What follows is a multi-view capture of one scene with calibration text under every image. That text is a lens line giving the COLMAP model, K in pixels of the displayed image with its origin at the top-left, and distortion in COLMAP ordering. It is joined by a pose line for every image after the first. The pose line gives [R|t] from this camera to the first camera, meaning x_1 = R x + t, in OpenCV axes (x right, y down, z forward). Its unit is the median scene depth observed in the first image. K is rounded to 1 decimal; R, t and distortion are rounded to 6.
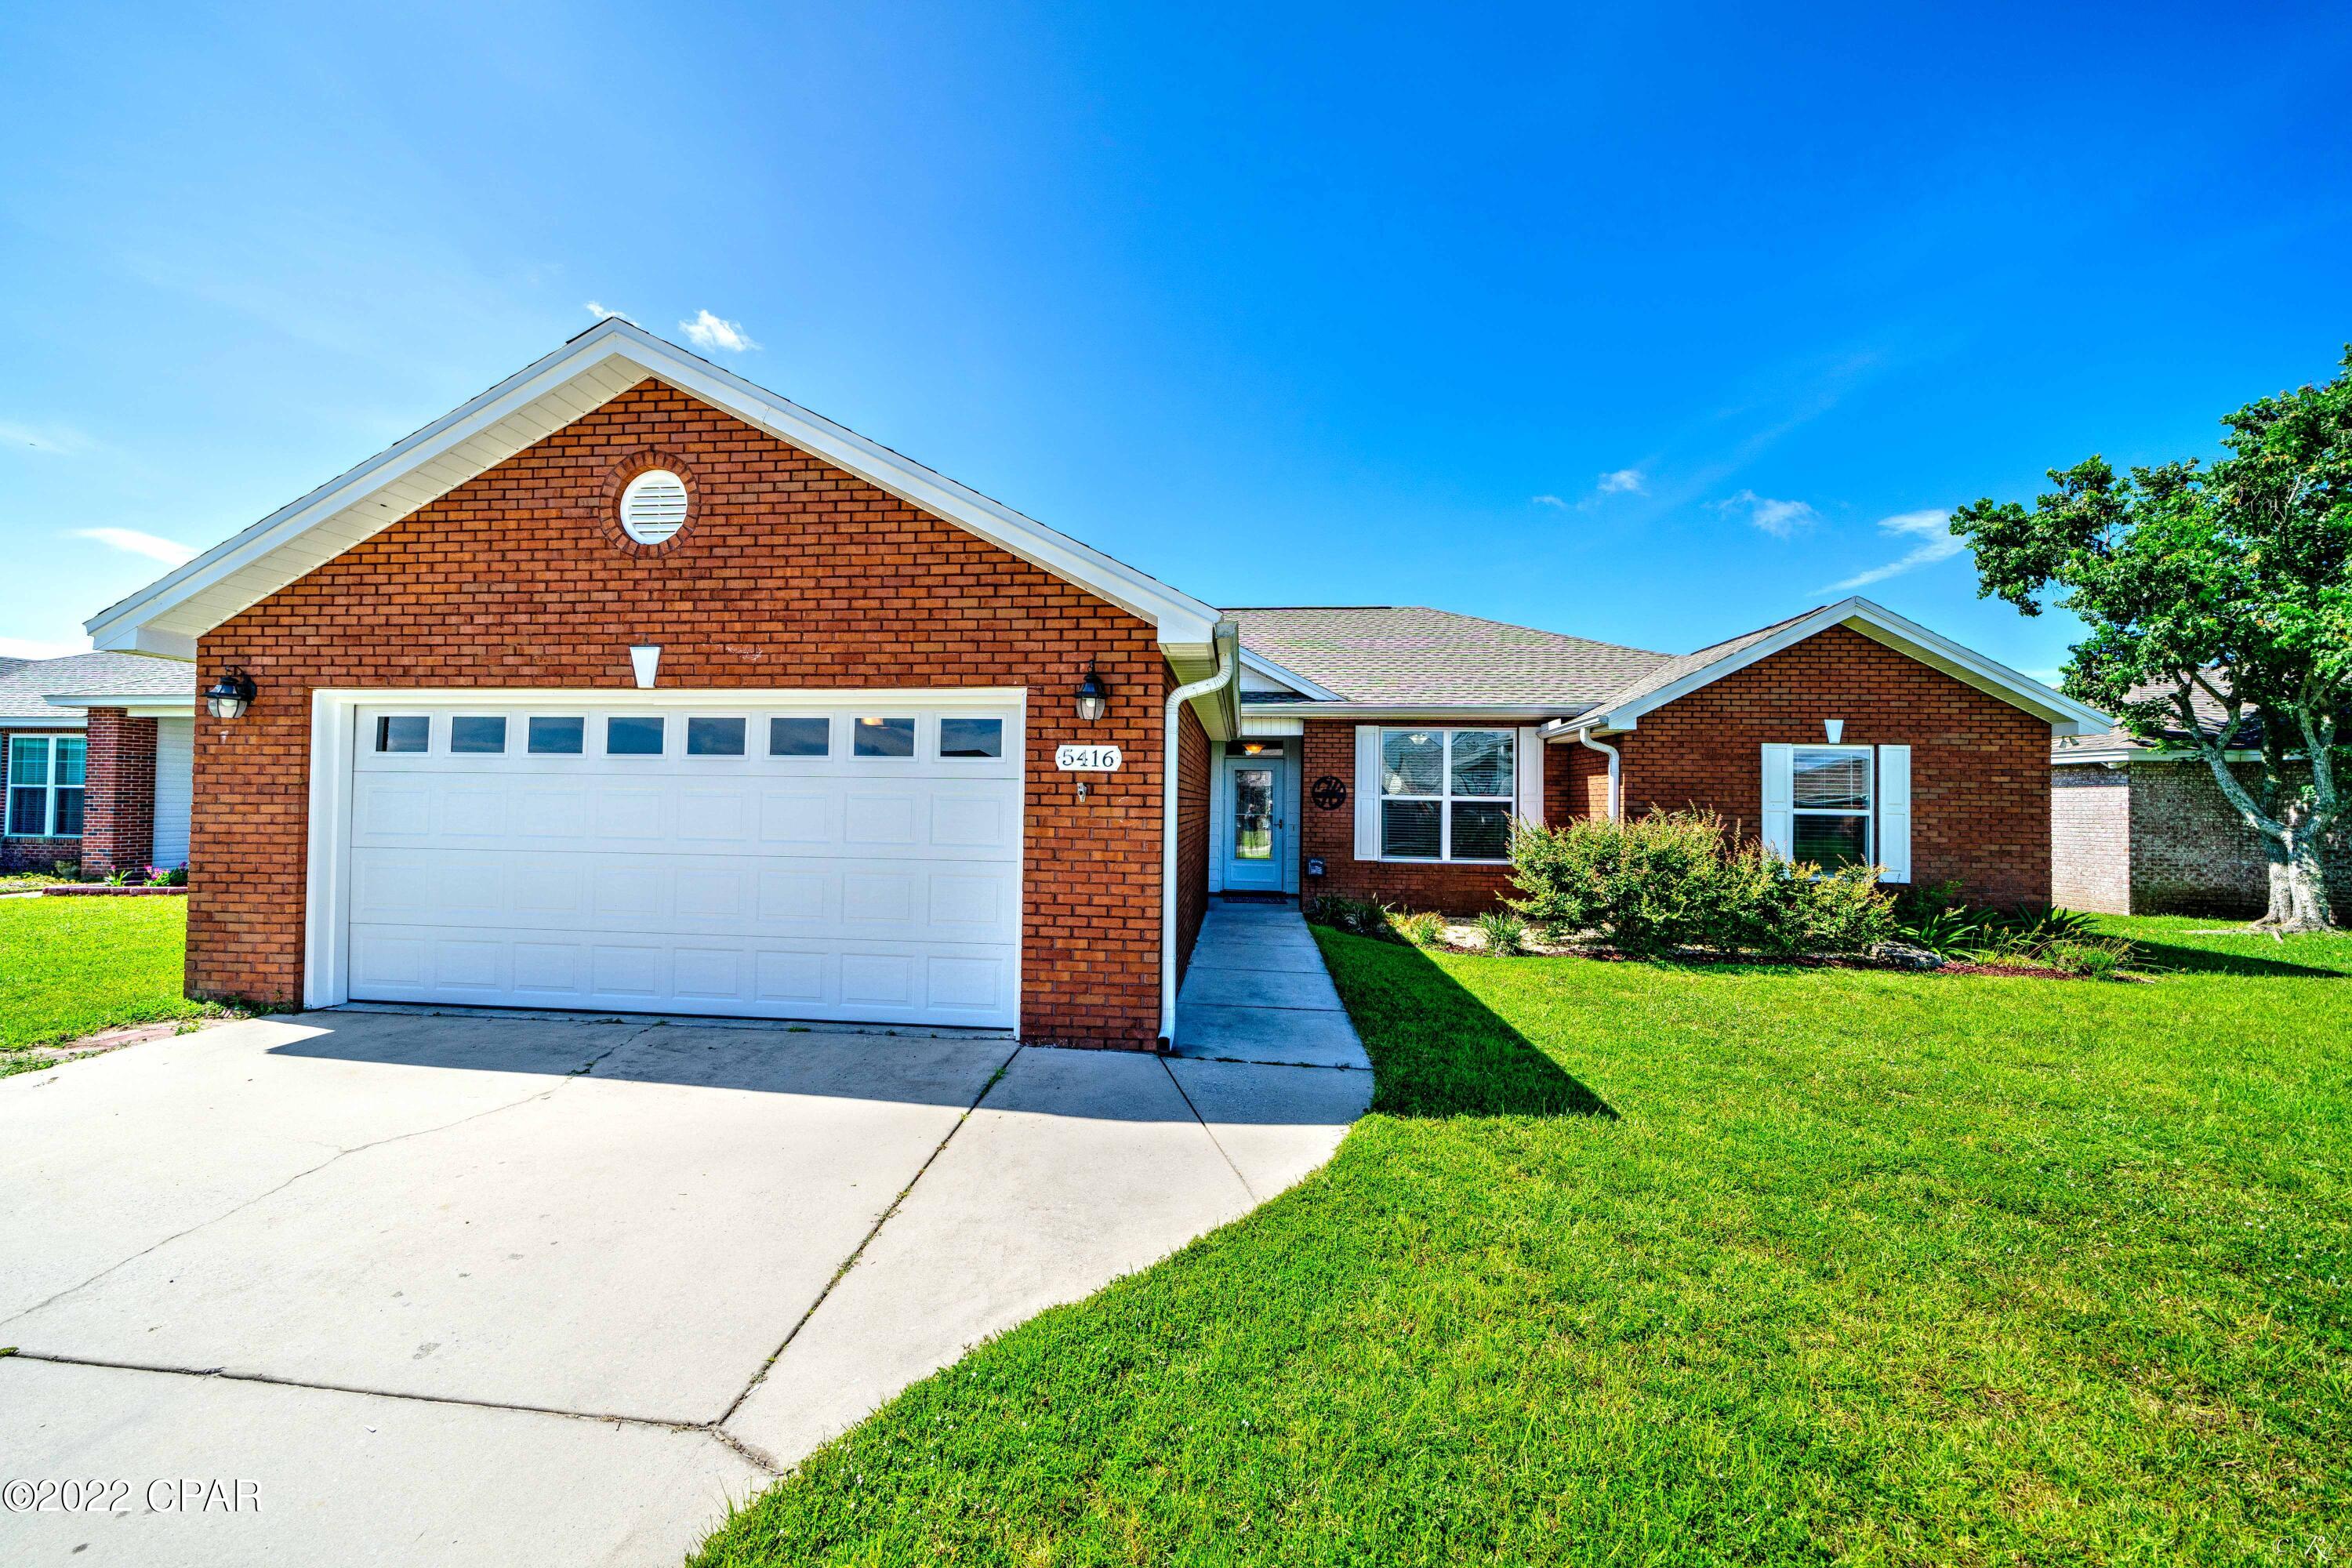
lens RADIAL K [[797.6, 0, 1185.0], [0, 797.6, 799.1], [0, 0, 1]] dist [-0.008820, 0.000682]
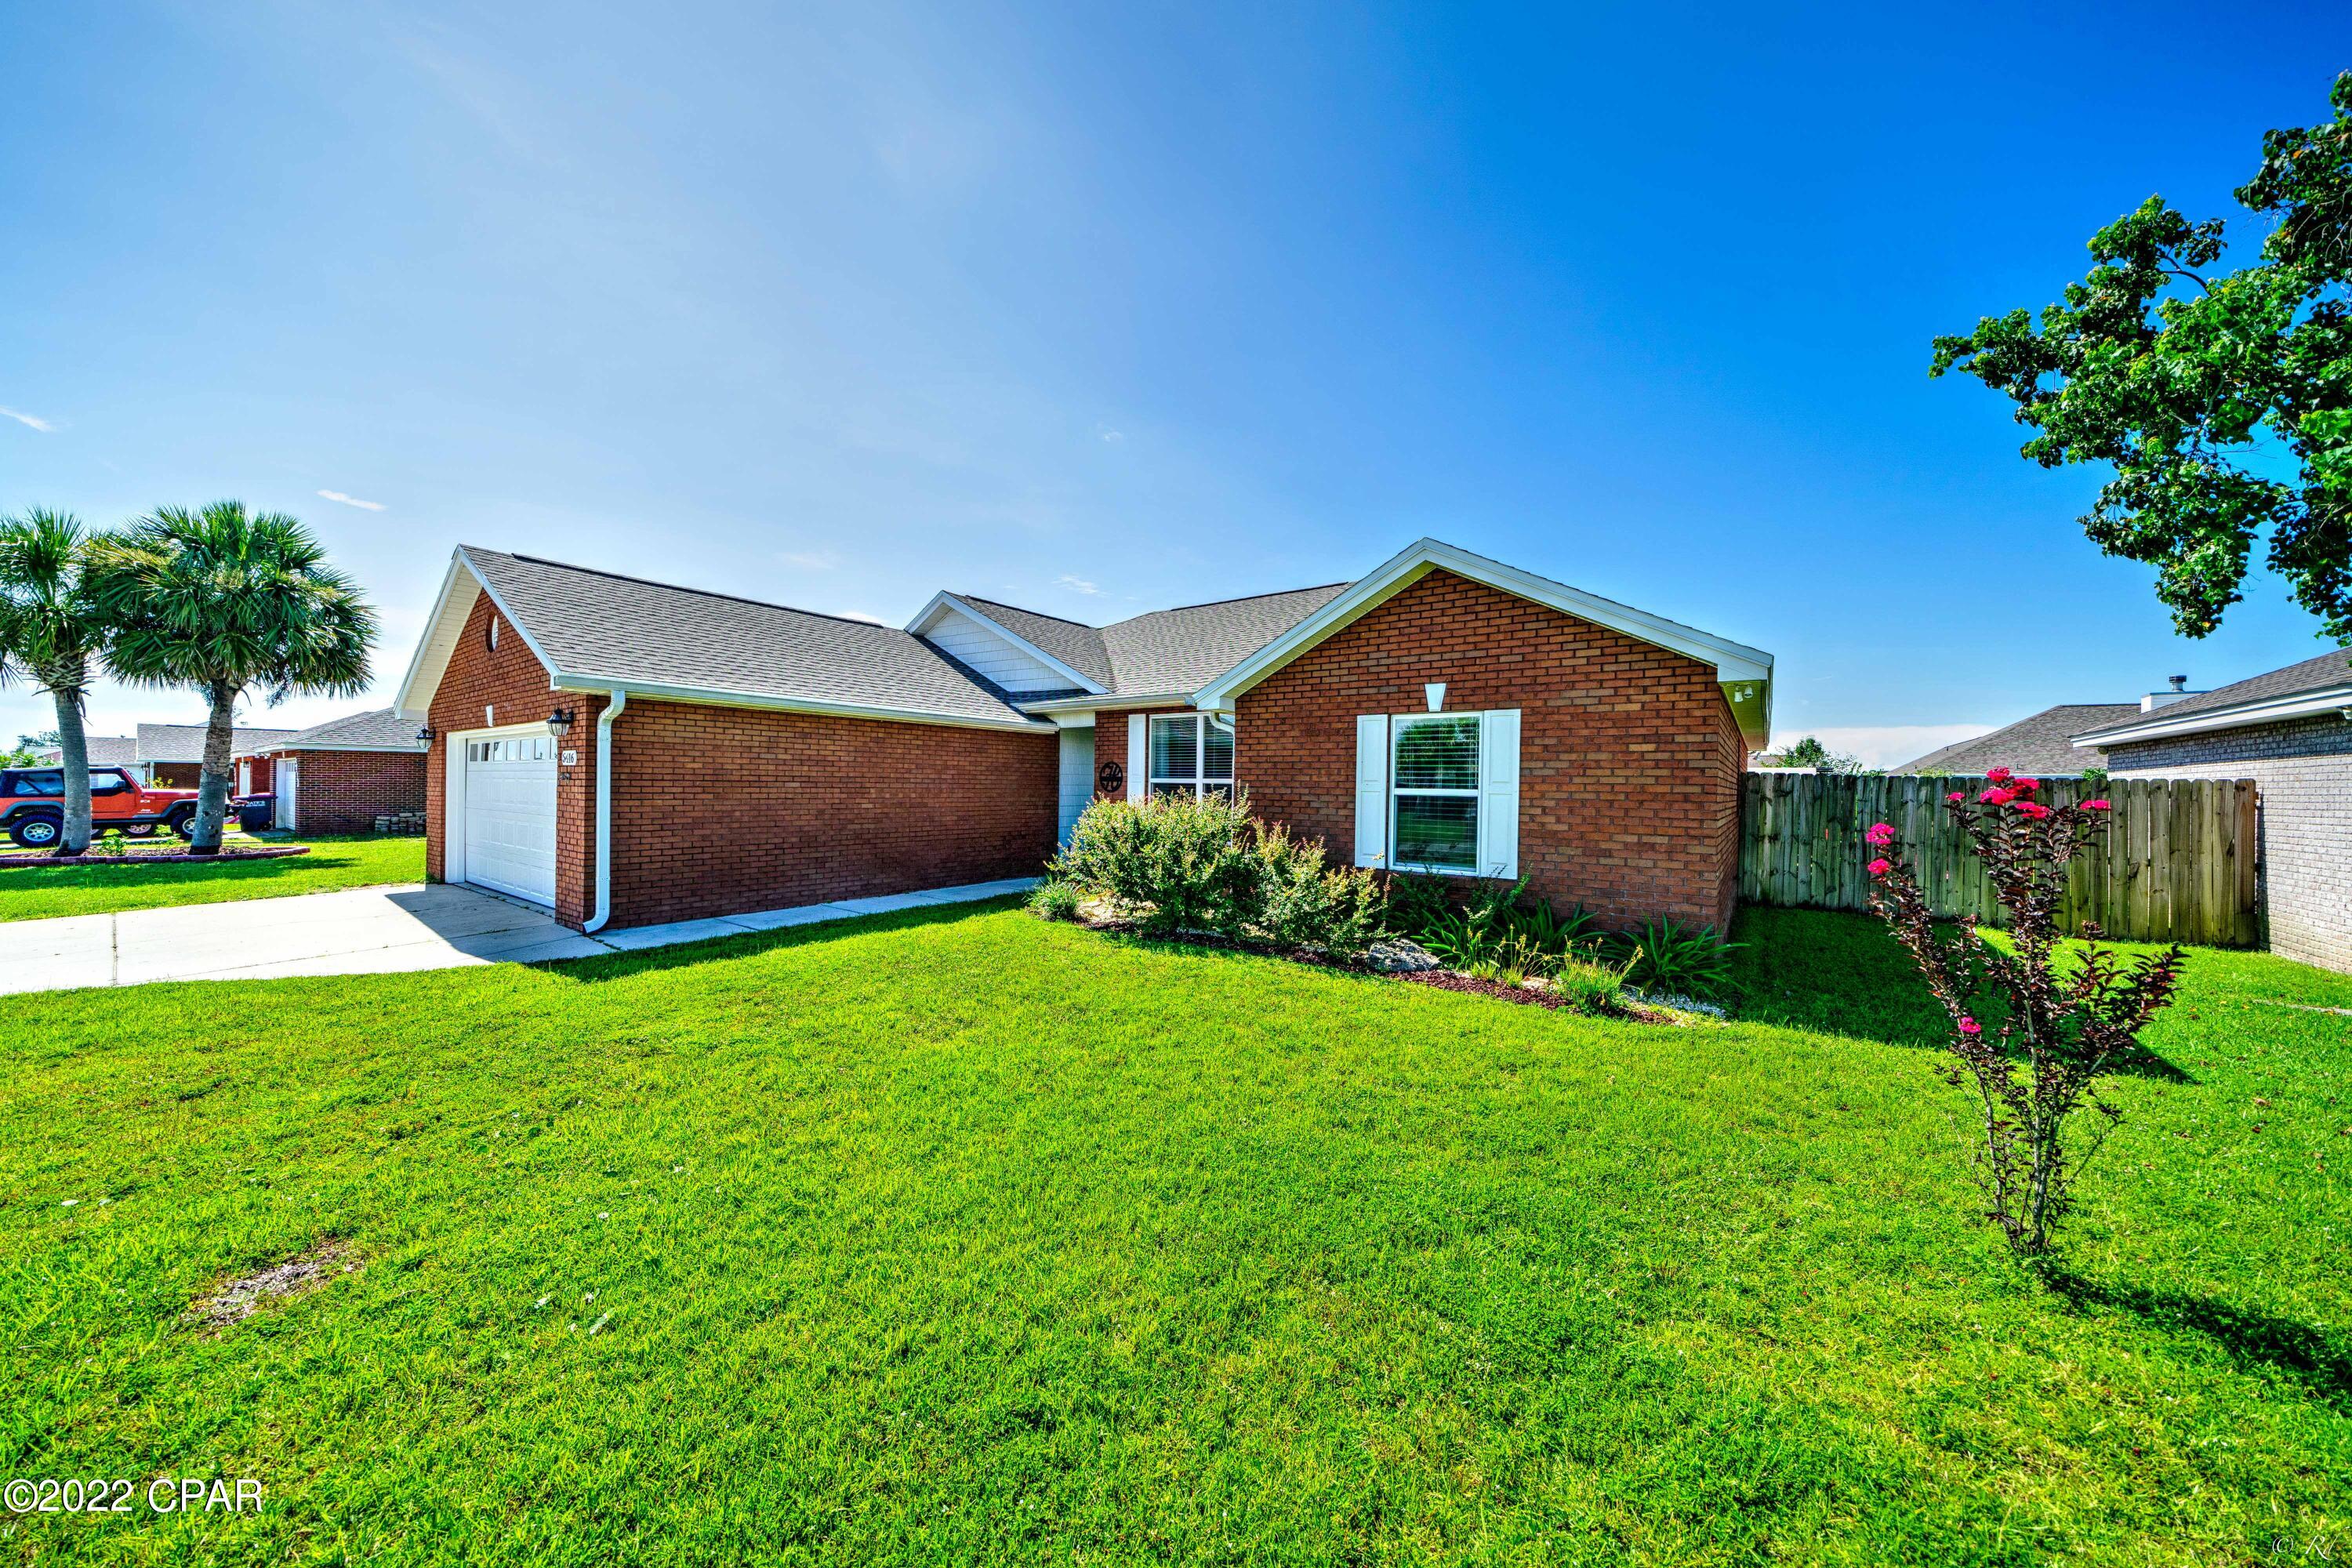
lens RADIAL K [[797.6, 0, 1190.4], [0, 797.6, 805.8], [0, 0, 1]] dist [-0.008820, 0.000682]
pose [[0.854192, 0.007371, -0.519905, 1.721501], [0.003389, 0.999799, 0.019742, 0.021686], [0.519946, -0.018625, 0.853996, 0.217635]]
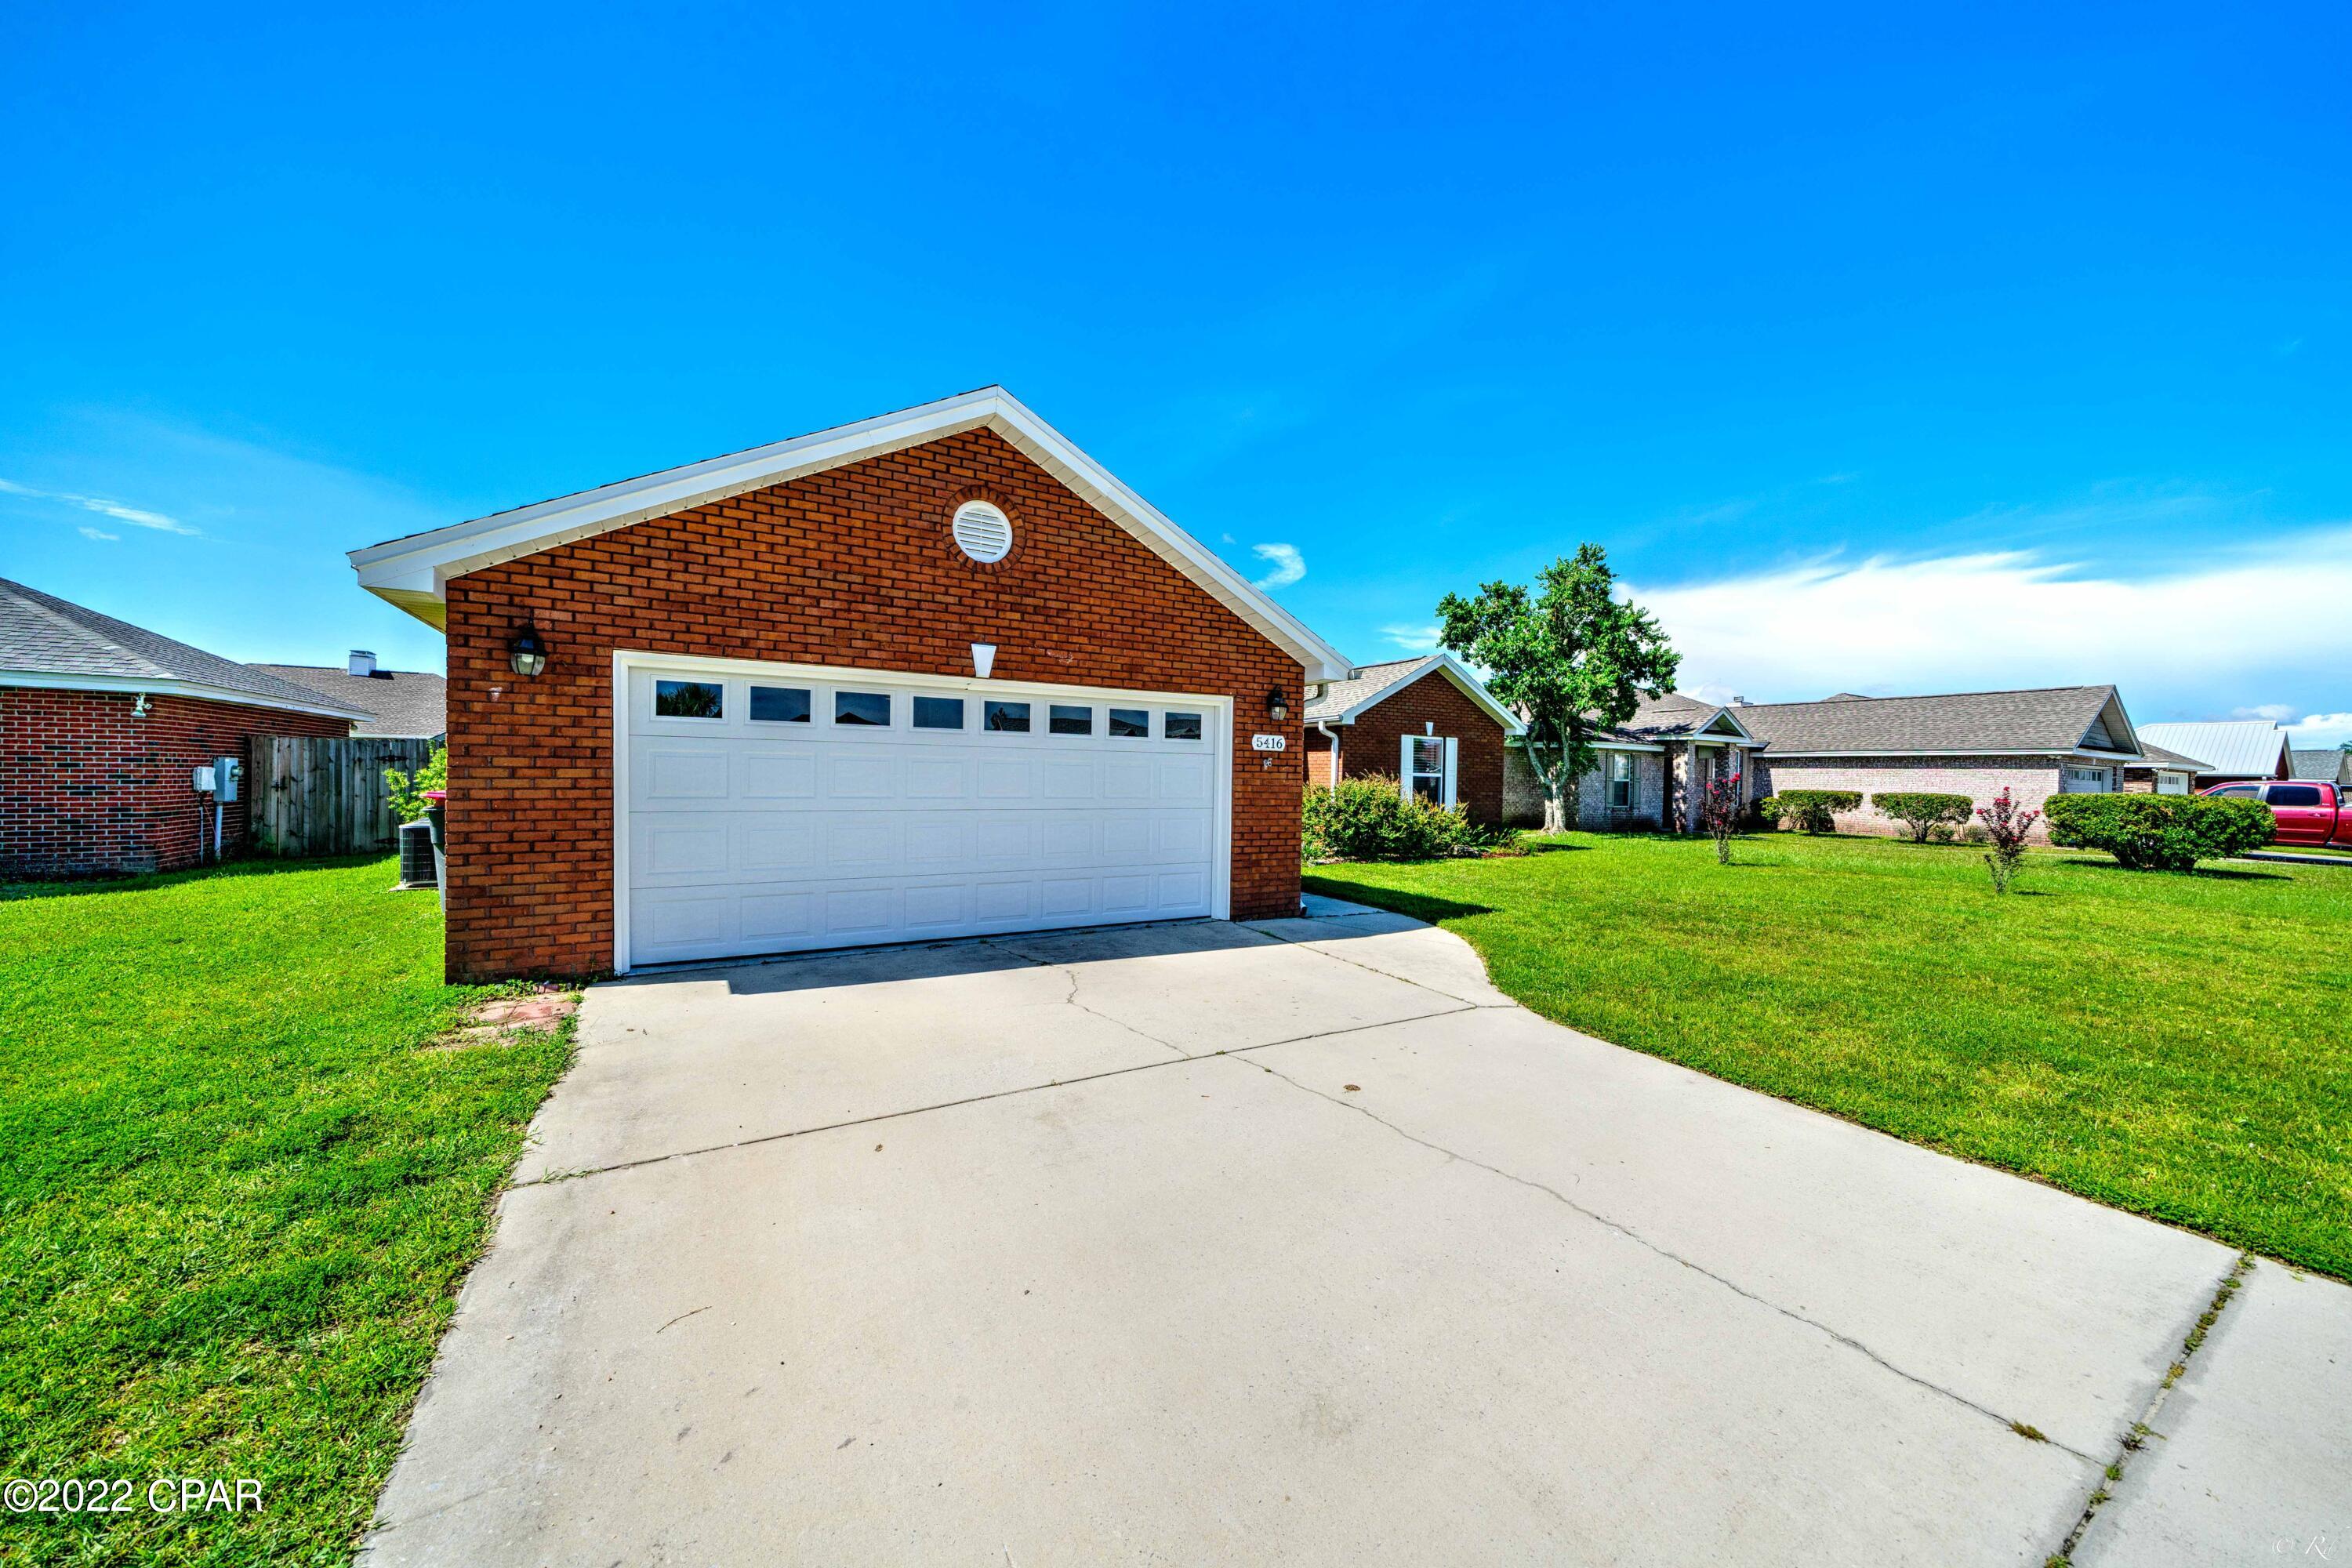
lens RADIAL K [[797.6, 0, 1178.3], [0, 797.6, 797.7], [0, 0, 1]] dist [-0.008820, 0.000682]
pose [[0.814630, -0.016993, 0.579732, -1.104401], [-0.011620, 0.998892, 0.045608, -0.010012], [-0.579865, -0.043891, 0.813530, -0.205918]]
